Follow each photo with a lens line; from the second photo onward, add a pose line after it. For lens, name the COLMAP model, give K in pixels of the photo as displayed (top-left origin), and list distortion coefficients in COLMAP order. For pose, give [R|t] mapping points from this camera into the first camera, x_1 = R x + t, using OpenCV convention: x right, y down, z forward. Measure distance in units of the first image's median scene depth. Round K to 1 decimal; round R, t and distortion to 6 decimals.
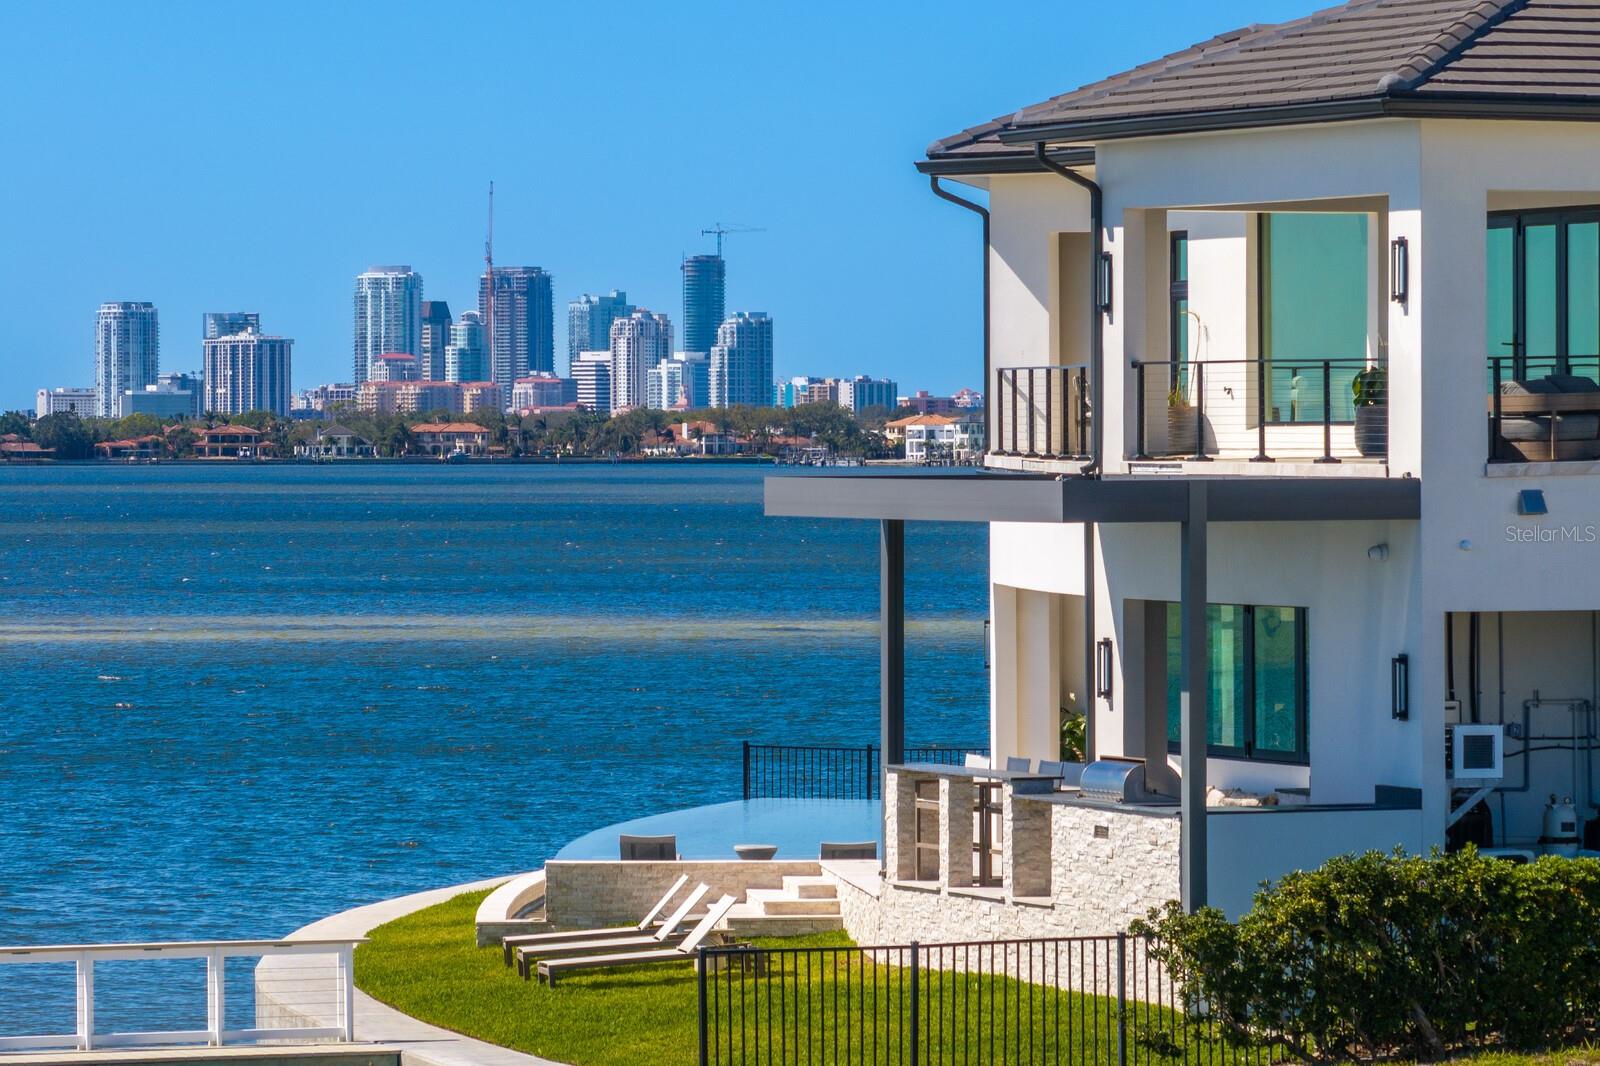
lens RADIAL K [[7562.0, 0, 800.0], [0, 7562.0, 533.0], [0, 0, 1]] dist [2.580934, 1.611233]
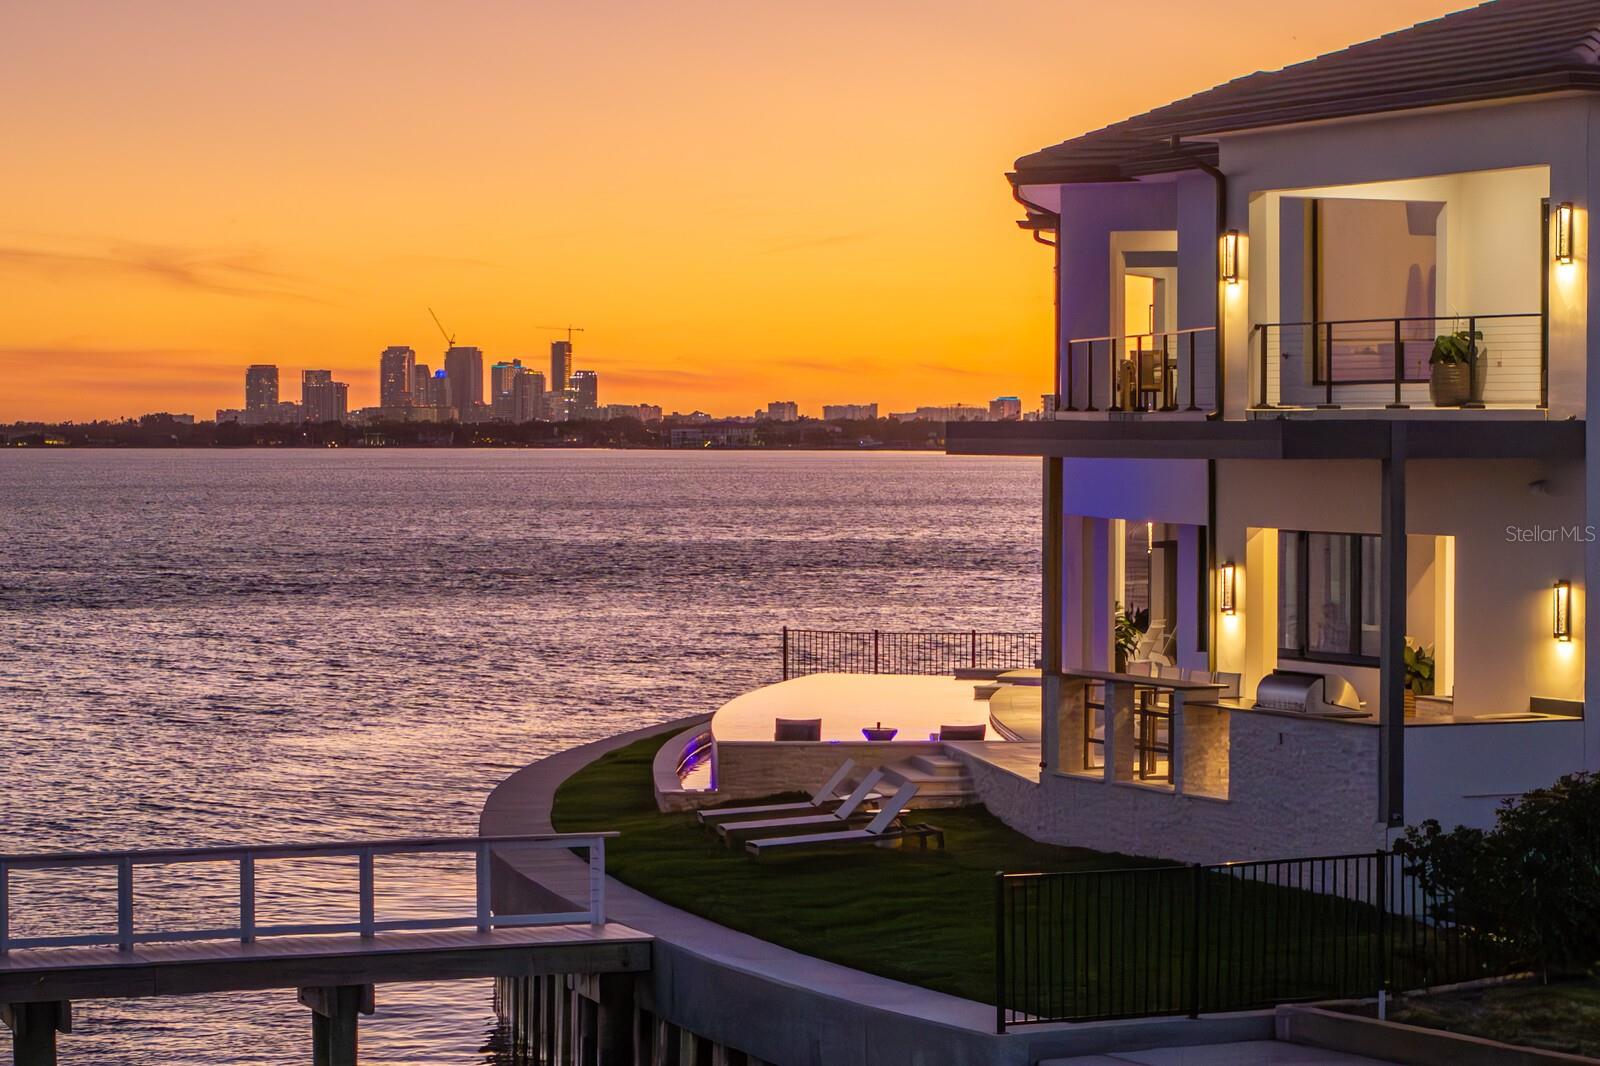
lens RADIAL K [[3984.3, 0, 800.0], [0, 3984.3, 533.0], [0, 0, 1]] dist [-0.144328, -0.134471]
pose [[0.998896, 0.005358, 0.046666, -0.059004], [-0.005931, 0.999909, 0.012155, 0.002616], [-0.046597, -0.012419, 0.998837, 0.435230]]
